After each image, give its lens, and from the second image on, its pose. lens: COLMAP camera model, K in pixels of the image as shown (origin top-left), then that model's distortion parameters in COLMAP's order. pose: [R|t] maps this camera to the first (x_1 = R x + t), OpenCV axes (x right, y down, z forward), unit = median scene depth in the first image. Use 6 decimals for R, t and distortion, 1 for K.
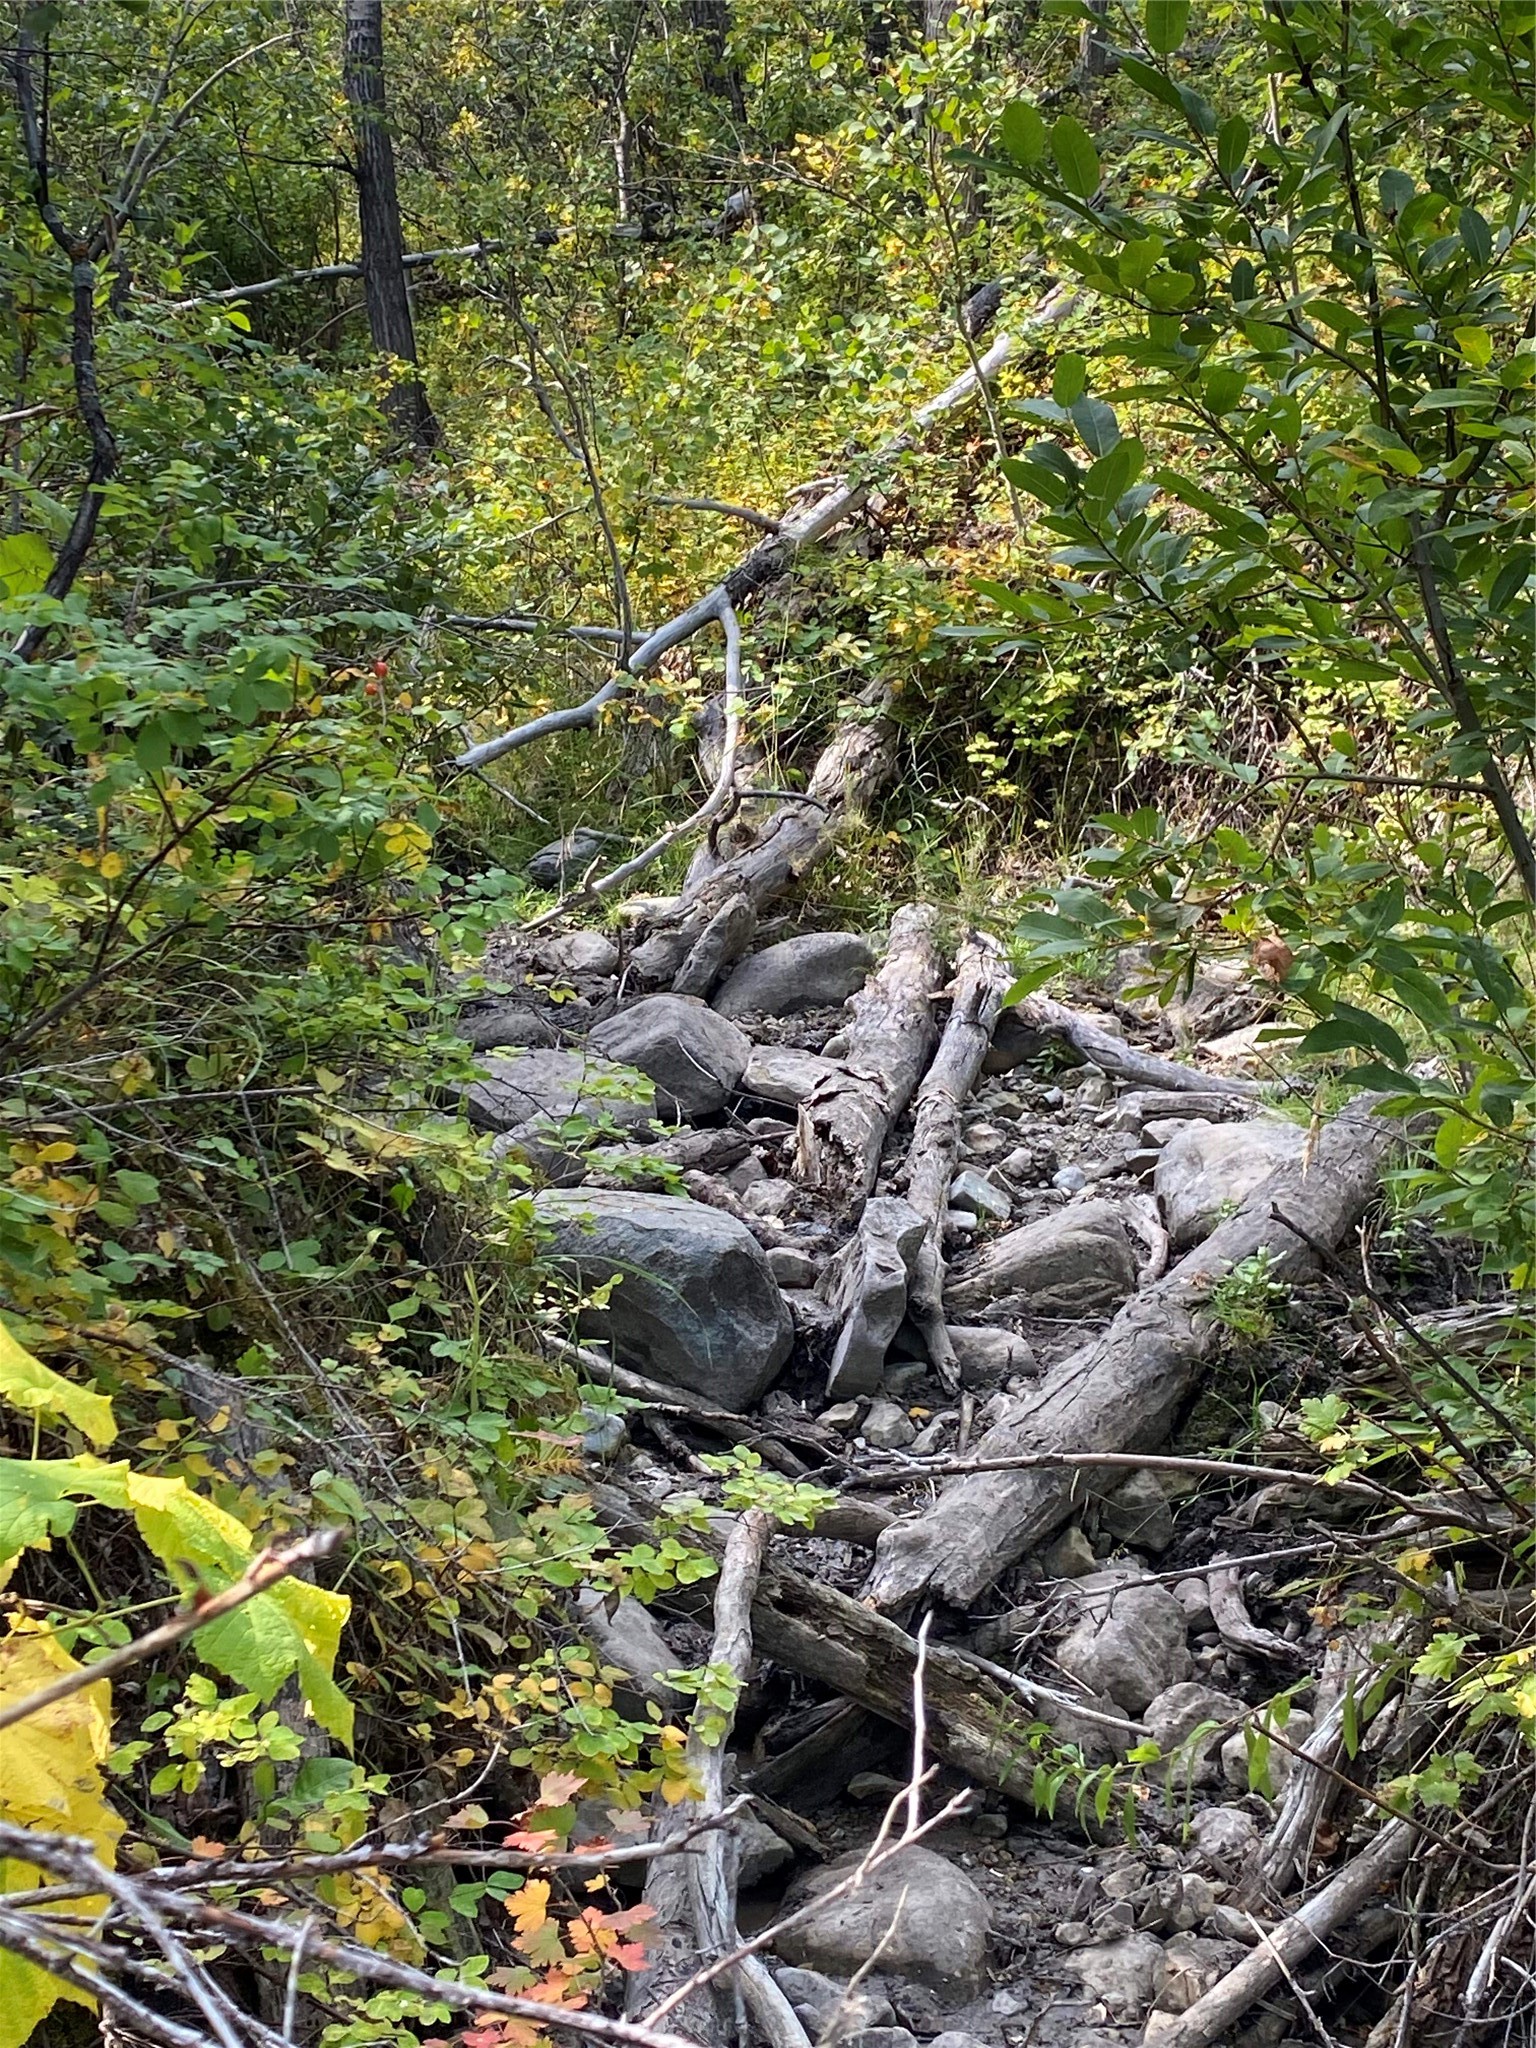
lens RADIAL K [[3089.7, 0, 757.8], [0, 3089.7, 1039.0], [0, 0, 1]] dist [0.095388, 0.000000]
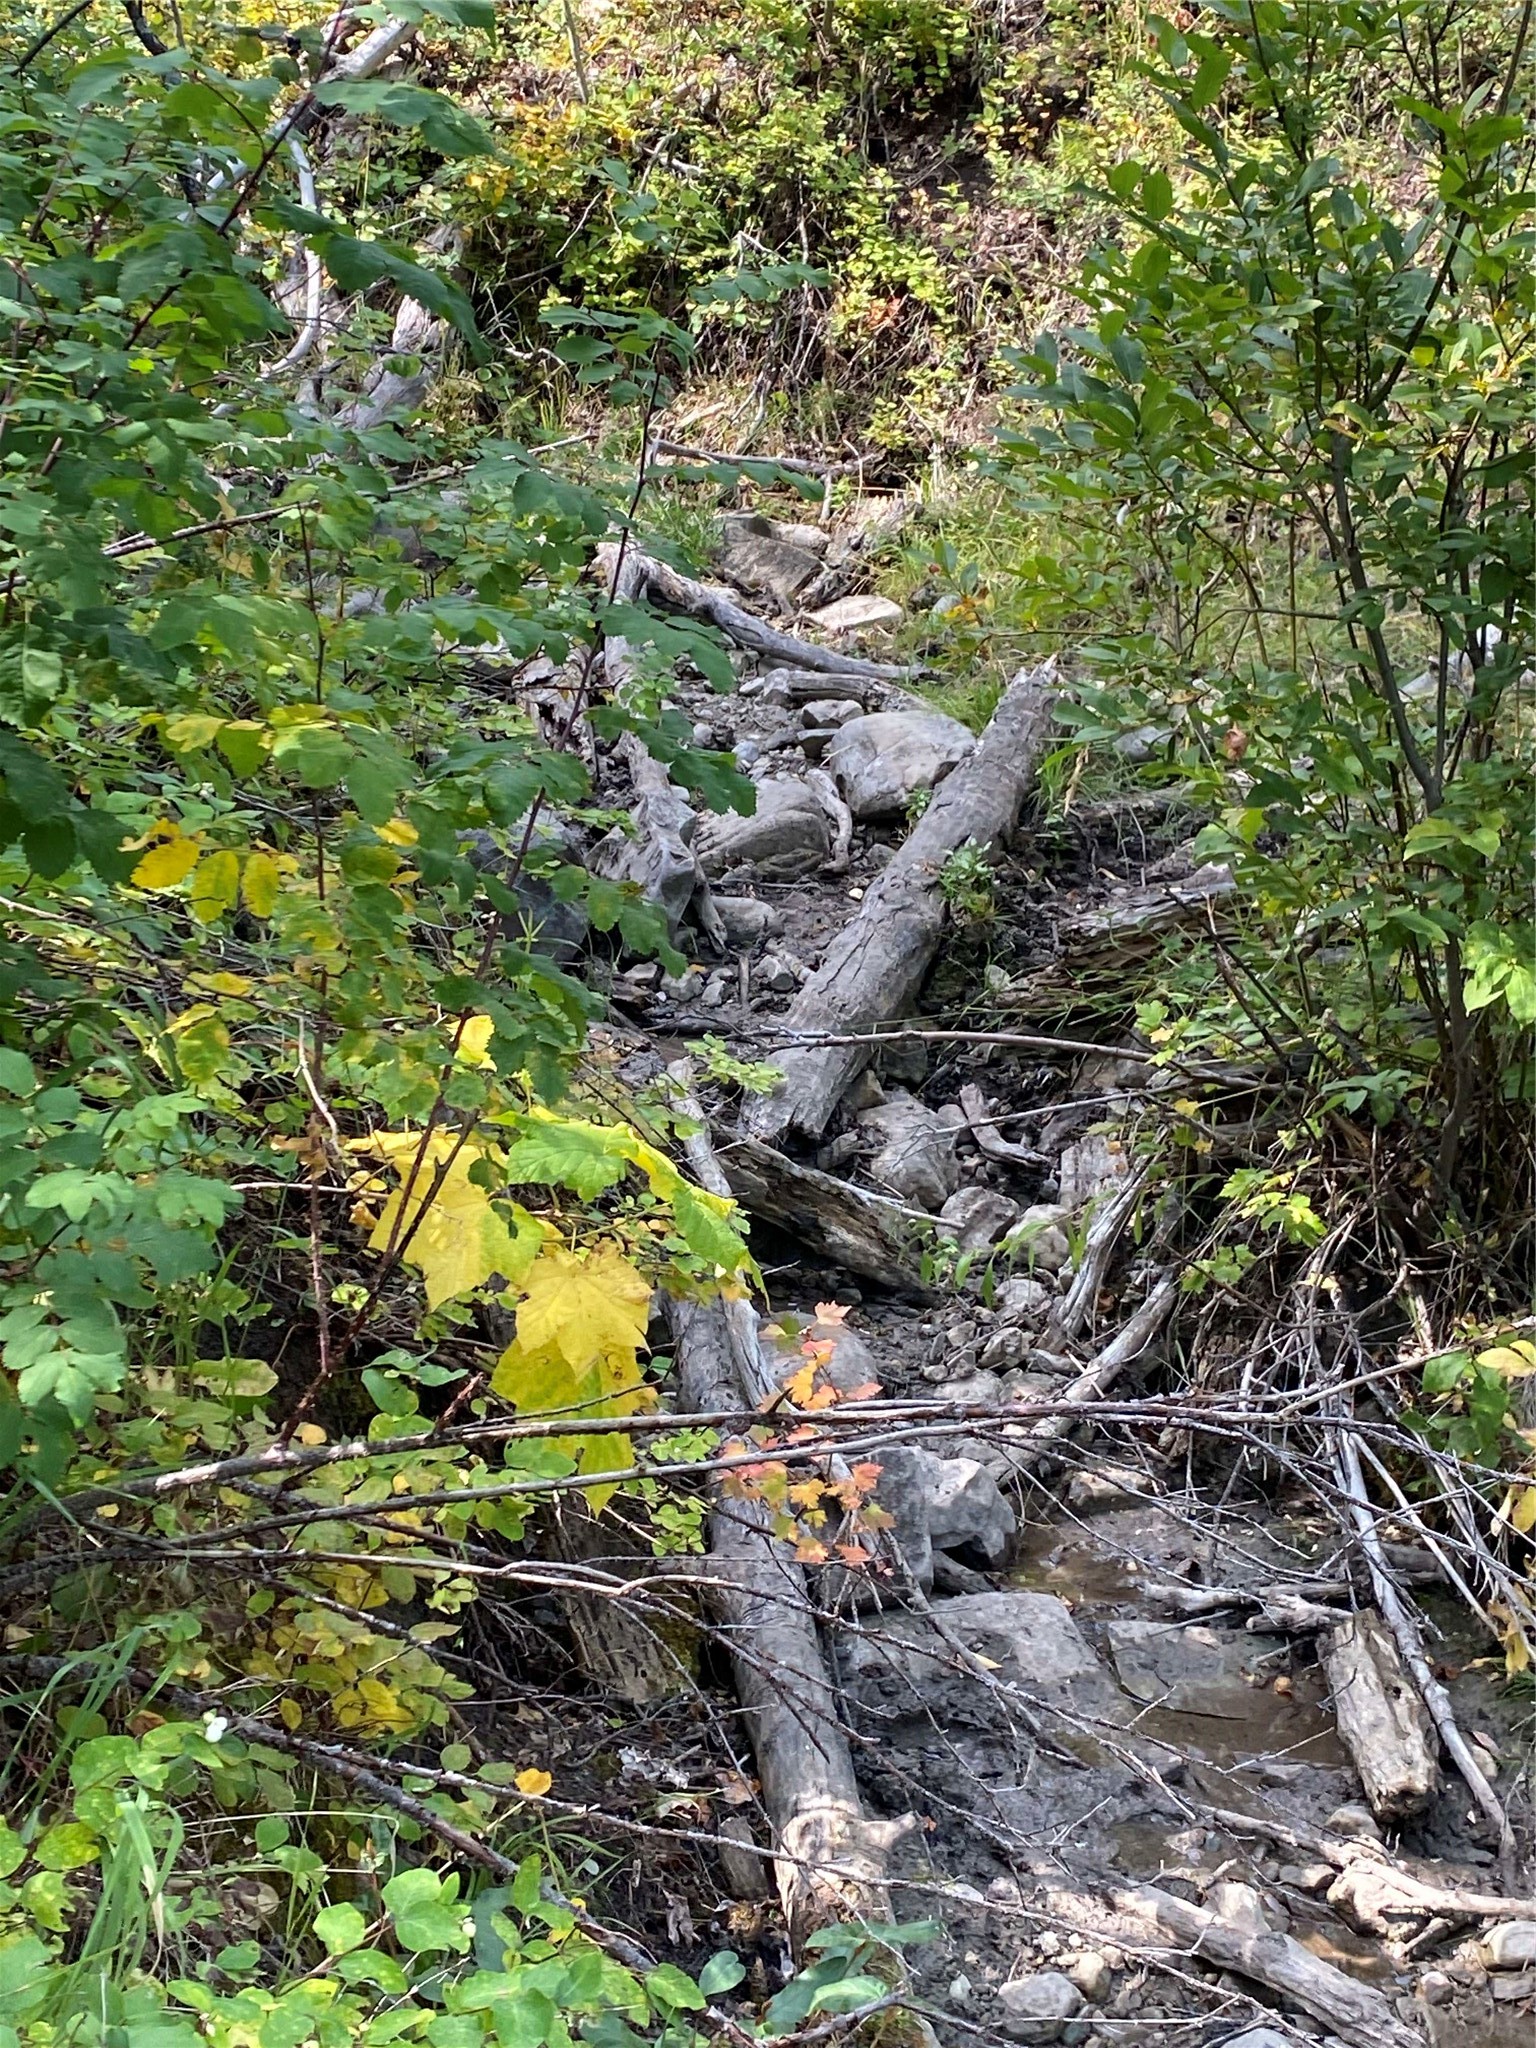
lens RADIAL K [[3089.7, 0, 776.1], [0, 3089.7, 1016.6], [0, 0, 1]] dist [0.095388, 0.000000]
pose [[0.973865, -0.015498, 0.226600, -0.182468], [-0.025173, 0.984158, 0.175497, -0.072846], [-0.225730, -0.176615, 0.958046, -0.185345]]
